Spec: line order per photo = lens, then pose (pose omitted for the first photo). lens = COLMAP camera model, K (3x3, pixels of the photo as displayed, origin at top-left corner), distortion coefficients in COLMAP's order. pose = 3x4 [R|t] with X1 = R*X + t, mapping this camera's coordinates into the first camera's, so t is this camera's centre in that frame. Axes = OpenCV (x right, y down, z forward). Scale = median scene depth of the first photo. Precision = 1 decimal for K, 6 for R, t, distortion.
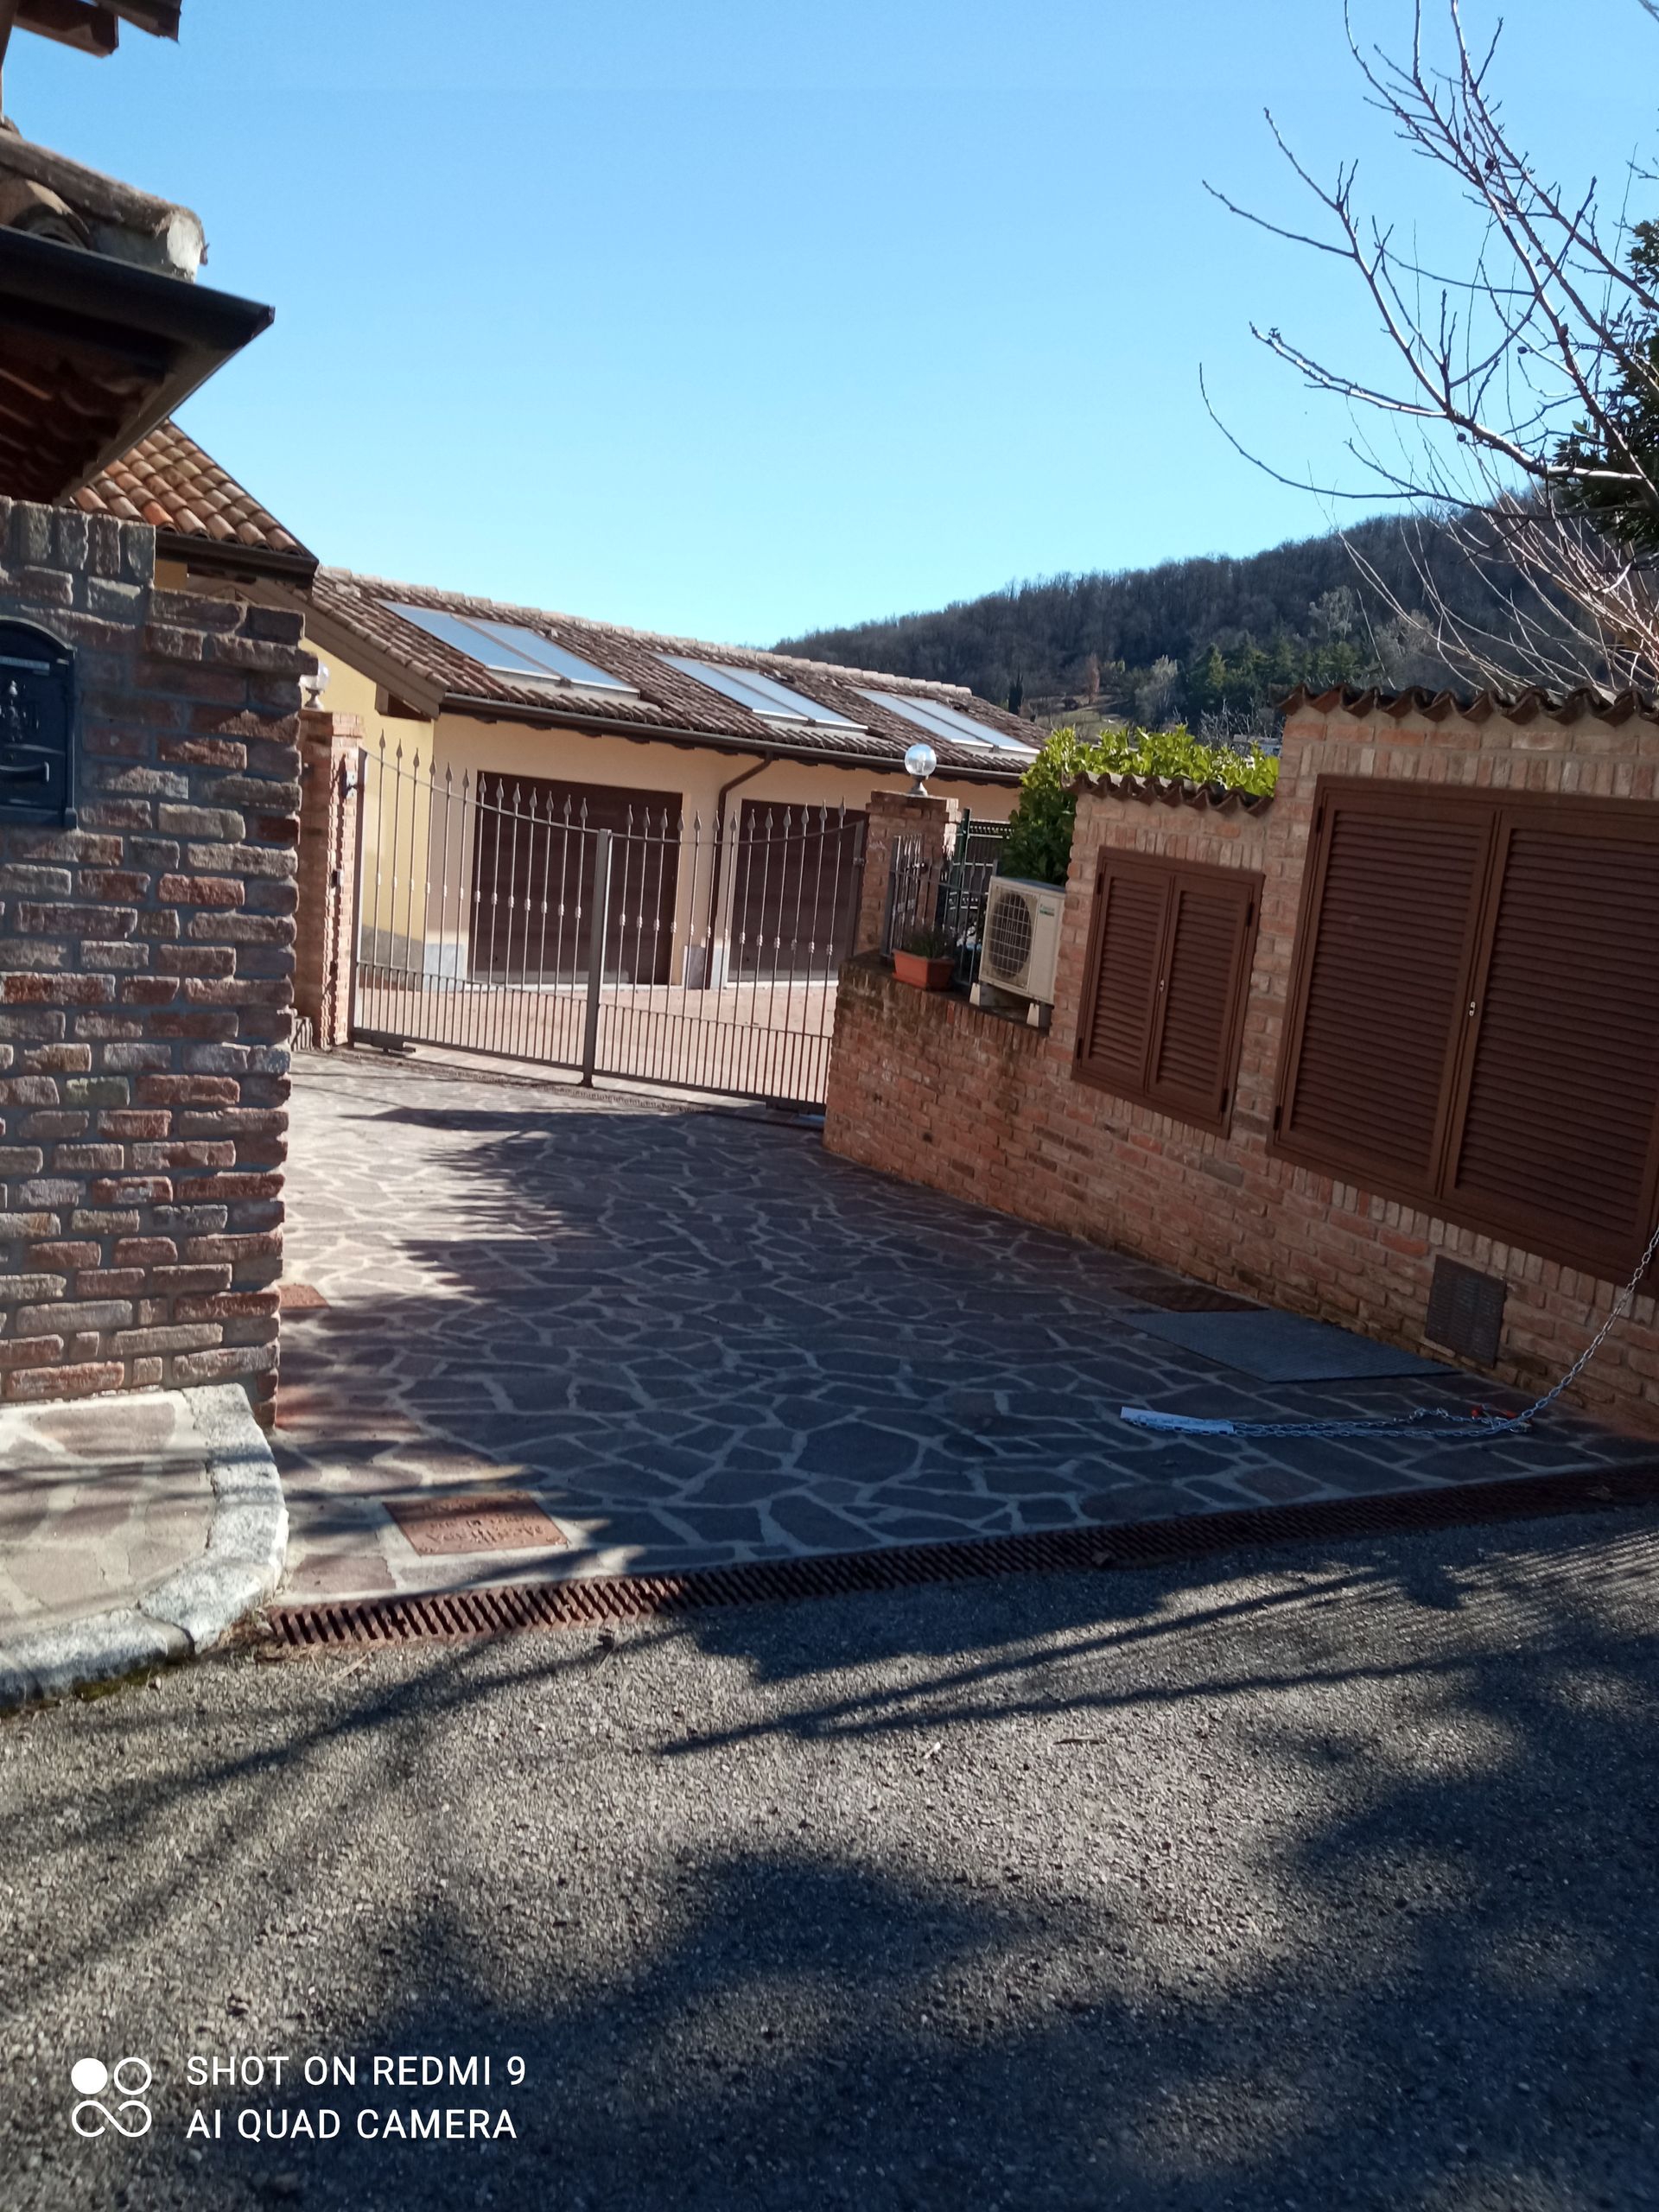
lens RADIAL K [[1729.5, 0, 829.5], [0, 1729.5, 1106.0], [0, 0, 1]] dist [-0.003869, -0.086117]
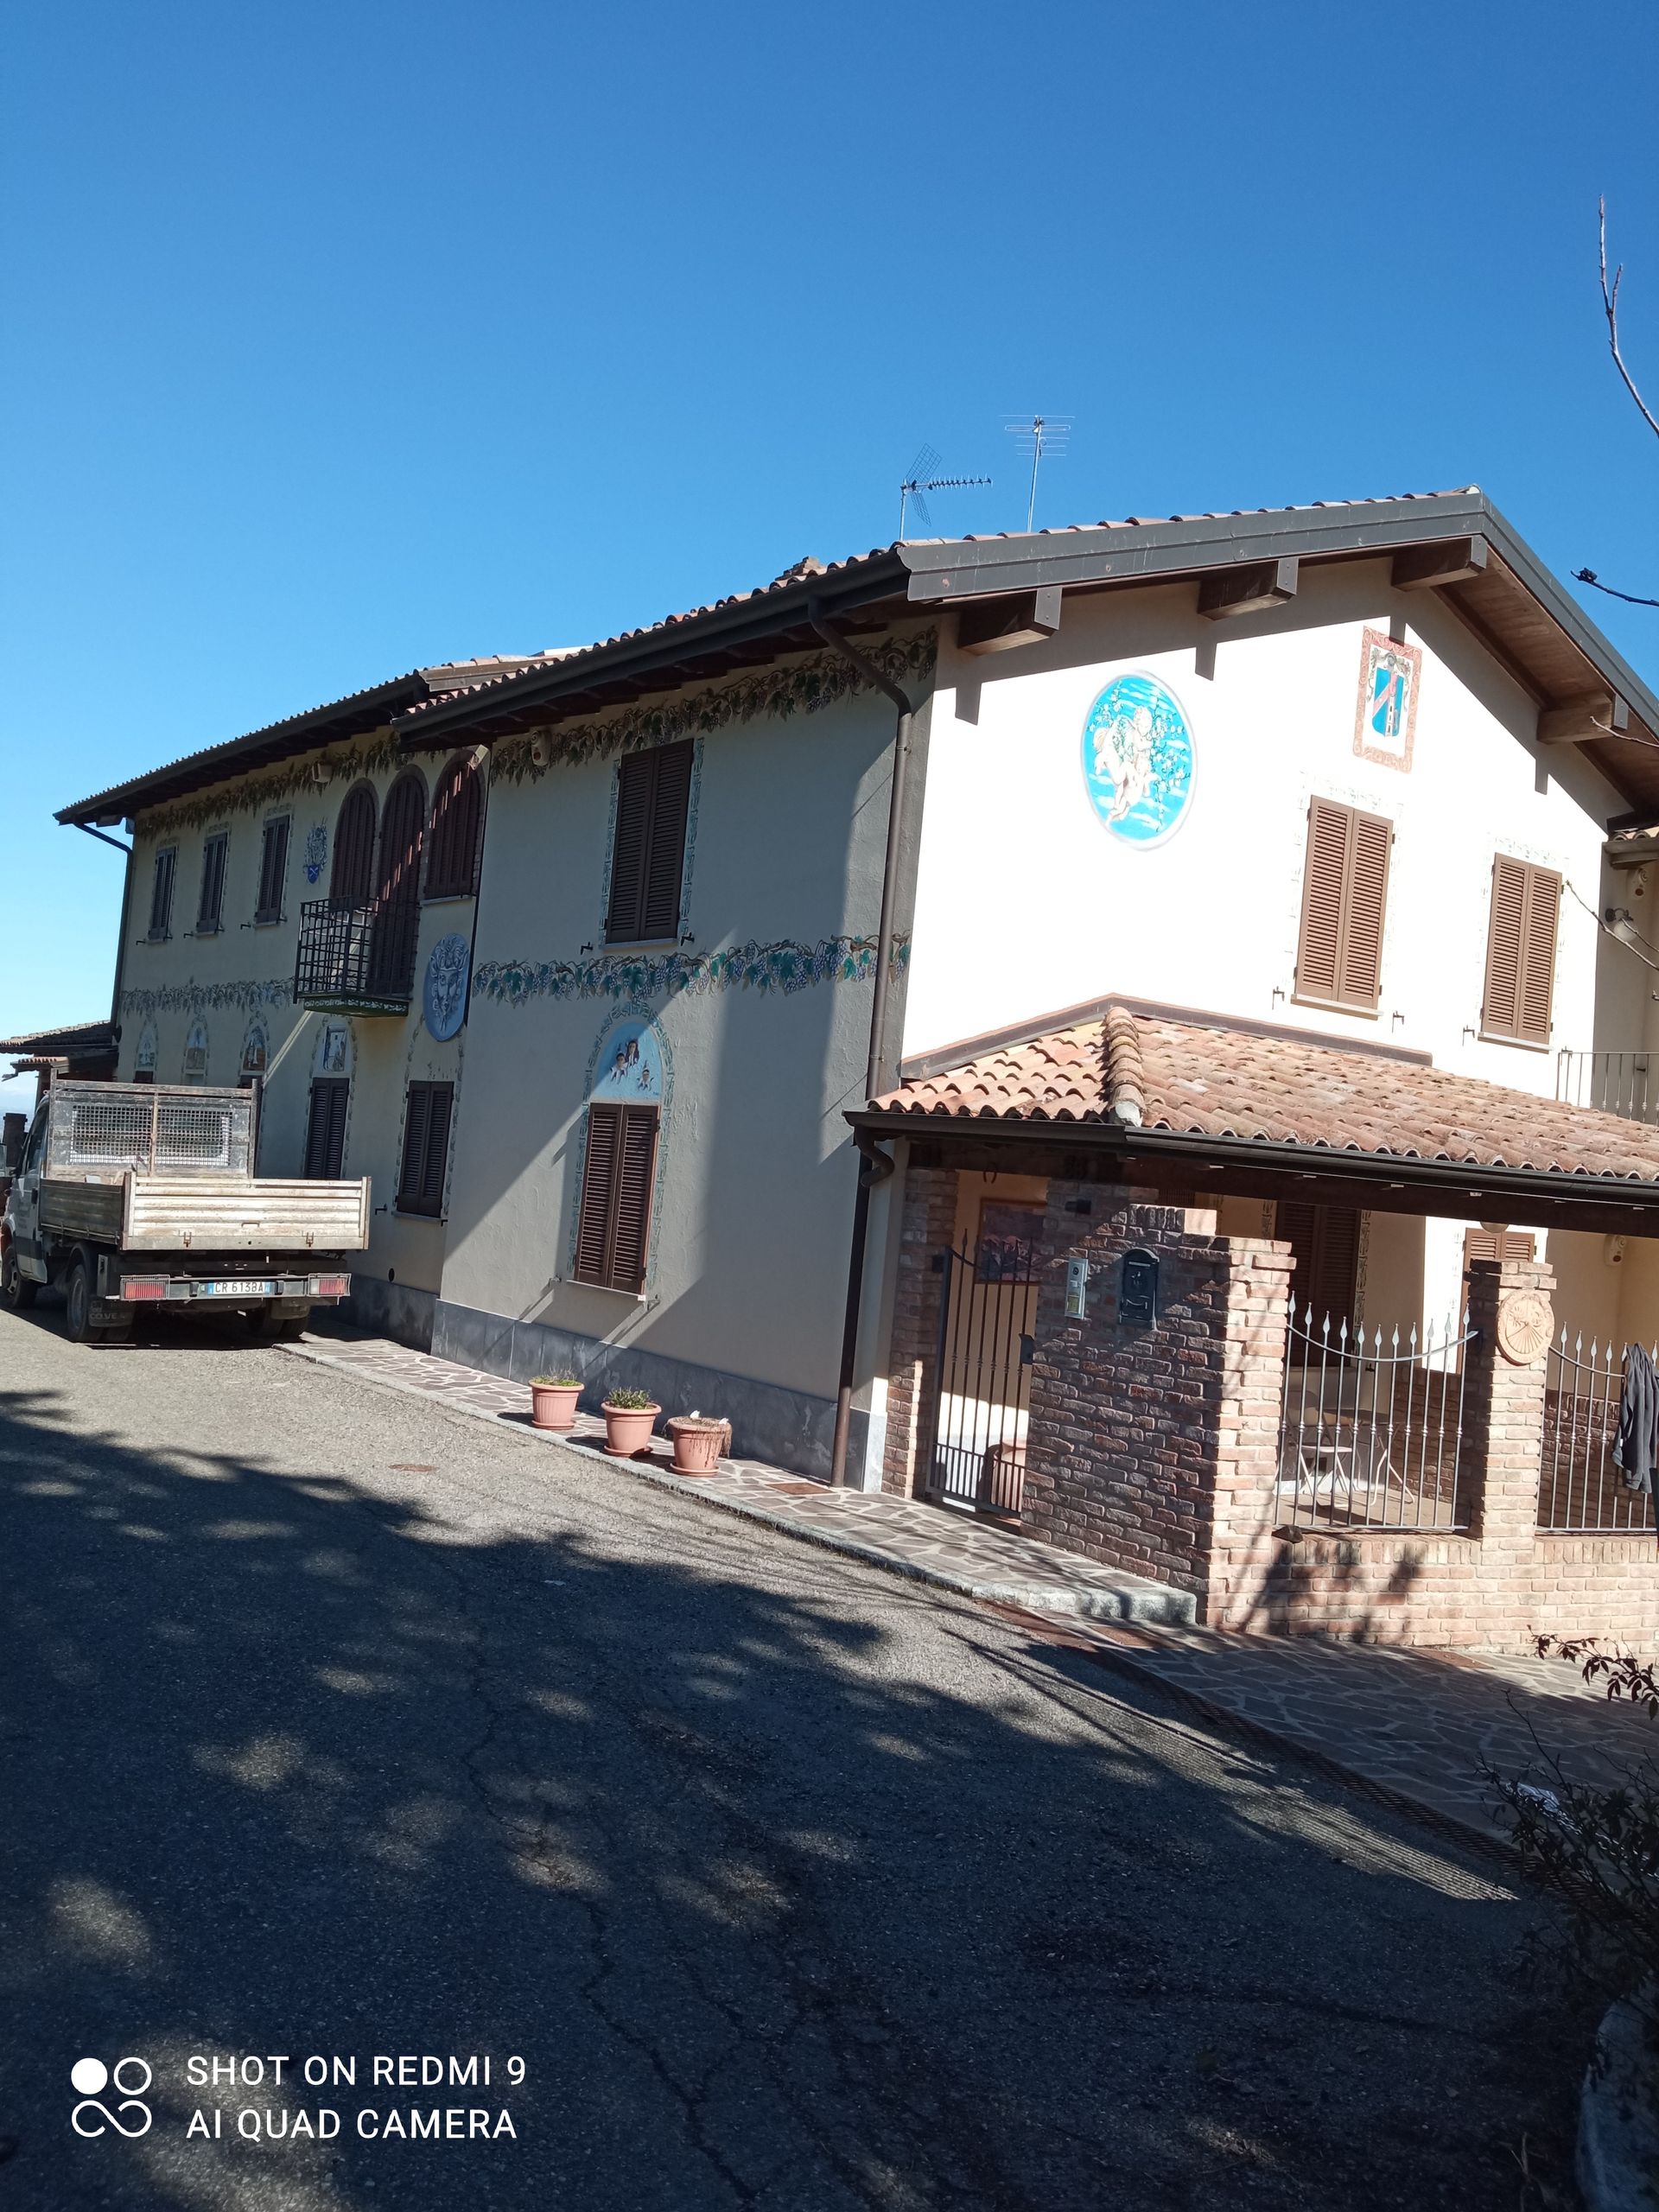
lens RADIAL K [[1758.8, 0, 829.5], [0, 1758.8, 1106.0], [0, 0, 1]] dist [0.065861, -0.090210]
pose [[0.011635, -0.163306, -0.986507, 2.074950], [-0.276121, 0.947689, -0.160136, 0.071368], [0.961053, 0.274258, -0.034065, 0.534464]]
